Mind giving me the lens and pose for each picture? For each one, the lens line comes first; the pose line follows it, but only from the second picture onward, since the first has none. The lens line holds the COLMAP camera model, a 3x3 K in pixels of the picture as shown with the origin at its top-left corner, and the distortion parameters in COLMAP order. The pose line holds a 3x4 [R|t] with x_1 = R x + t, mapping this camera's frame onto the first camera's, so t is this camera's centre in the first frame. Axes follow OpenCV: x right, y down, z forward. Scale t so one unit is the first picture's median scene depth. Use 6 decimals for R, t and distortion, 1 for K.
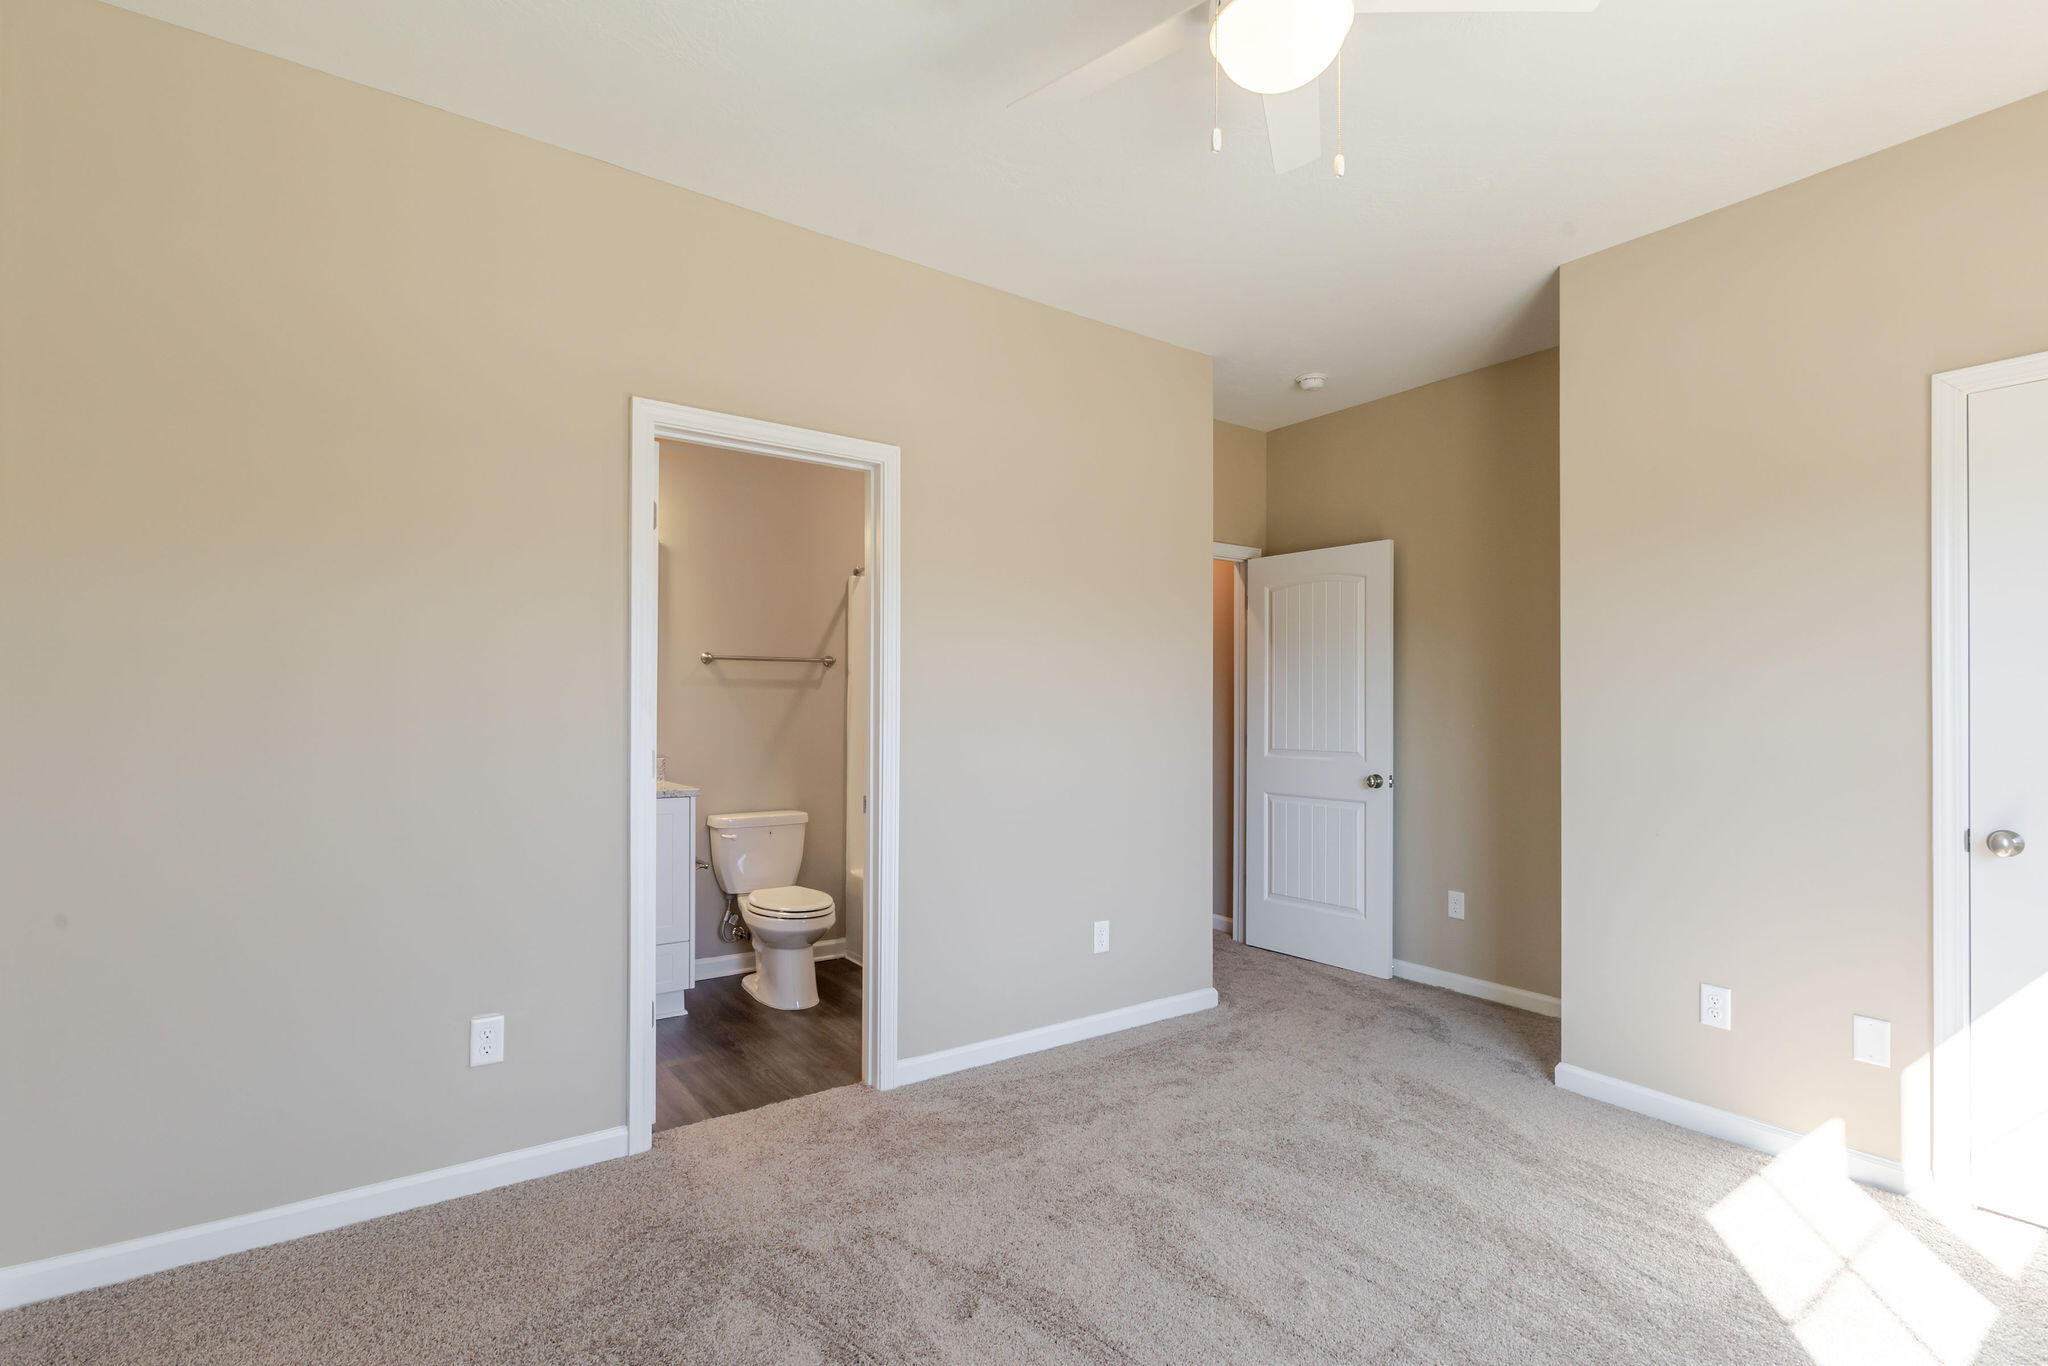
lens RADIAL K [[938.1, 0, 1054.3], [0, 938.1, 705.8], [0, 0, 1]] dist [0.005056, -0.003451]
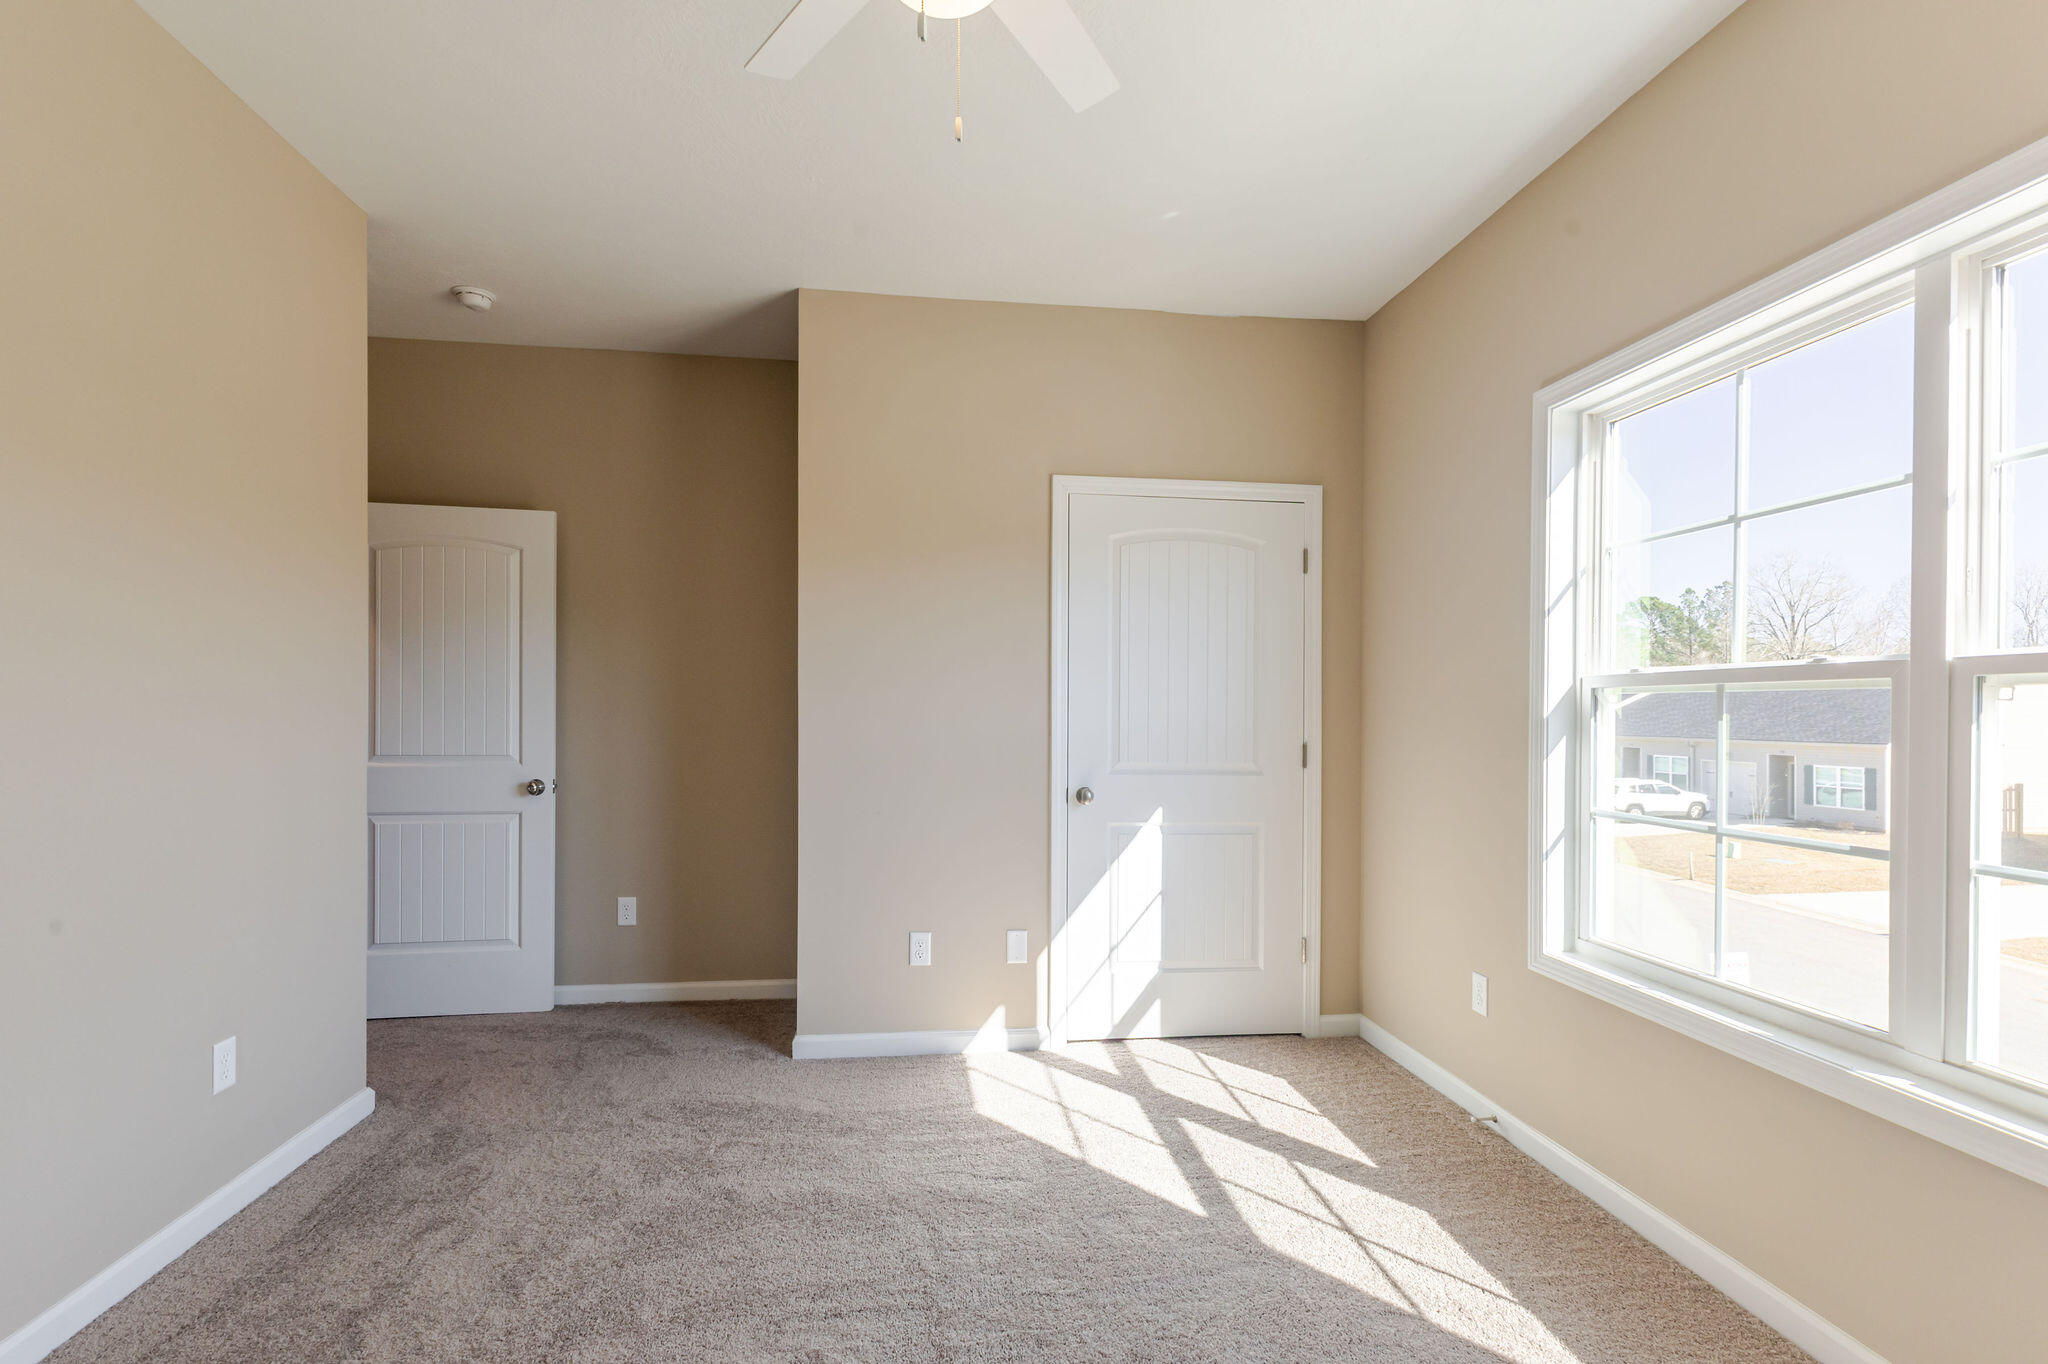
lens RADIAL K [[938.1, 0, 995.3], [0, 938.1, 713.7], [0, 0, 1]] dist [0.005056, -0.003451]
pose [[0.497503, -0.006046, 0.867441, -0.269859], [-0.007316, 0.999911, 0.011165, -0.000937], [-0.867432, -0.011901, 0.497414, 0.271695]]
